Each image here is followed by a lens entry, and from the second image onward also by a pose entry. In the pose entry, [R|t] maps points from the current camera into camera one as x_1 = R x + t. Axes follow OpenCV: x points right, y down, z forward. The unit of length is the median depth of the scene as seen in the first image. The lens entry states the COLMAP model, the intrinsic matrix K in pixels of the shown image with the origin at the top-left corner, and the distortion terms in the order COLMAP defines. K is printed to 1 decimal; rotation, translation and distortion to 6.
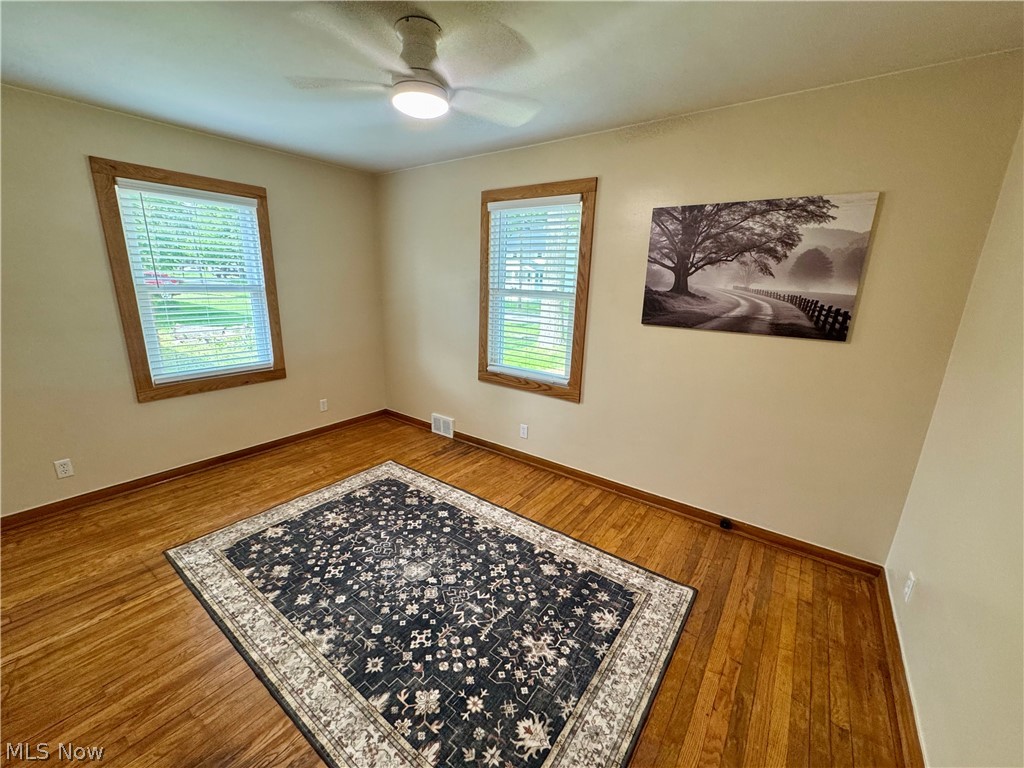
lens RADIAL K [[409.7, 0, 512.4], [0, 409.7, 384.1], [0, 0, 1]] dist [-0.002132, -0.000061]
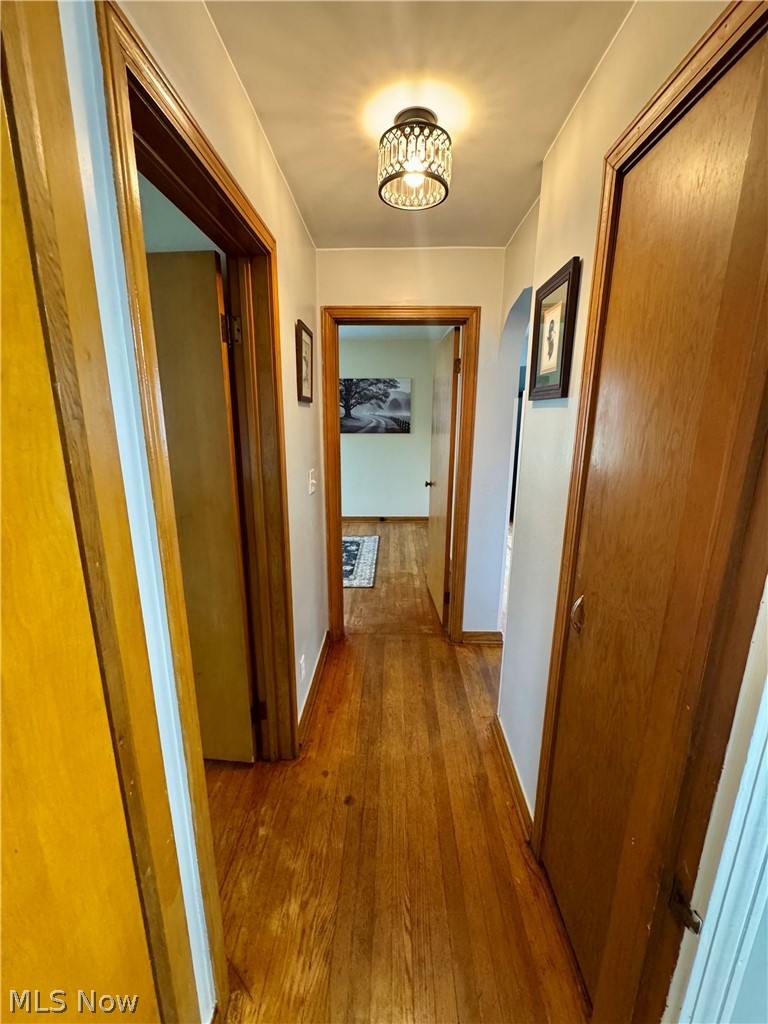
lens RADIAL K [[412.1, 0, 384.0], [0, 412.1, 512.0], [0, 0, 1]] dist [-0.001727, -0.000571]
pose [[0.817832, -0.159438, 0.552930, -0.863603], [0.164672, 0.985512, 0.040609, 0.257727], [-0.551393, 0.057841, 0.832238, -1.078105]]
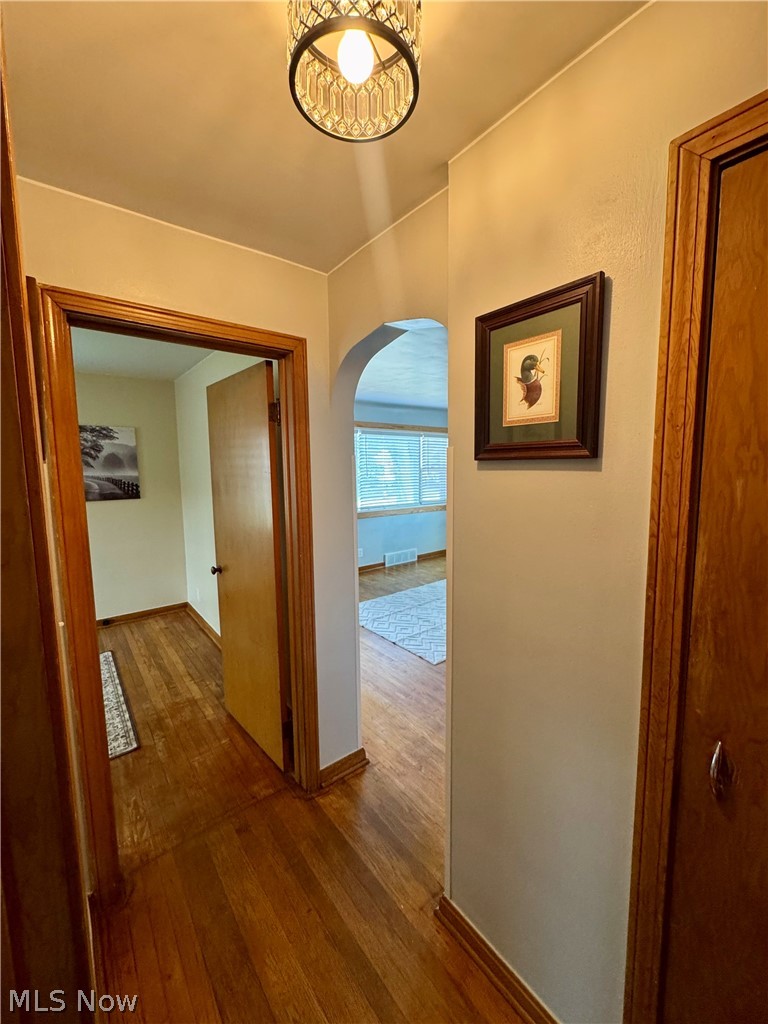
lens RADIAL K [[409.7, 0, 385.4], [0, 409.7, 511.3], [0, 0, 1]] dist [-0.002132, -0.000061]
pose [[0.258091, -0.138366, 0.956161, -0.767904], [0.262129, 0.962596, 0.068542, 0.128644], [-0.929880, 0.232947, 0.284707, -0.642111]]
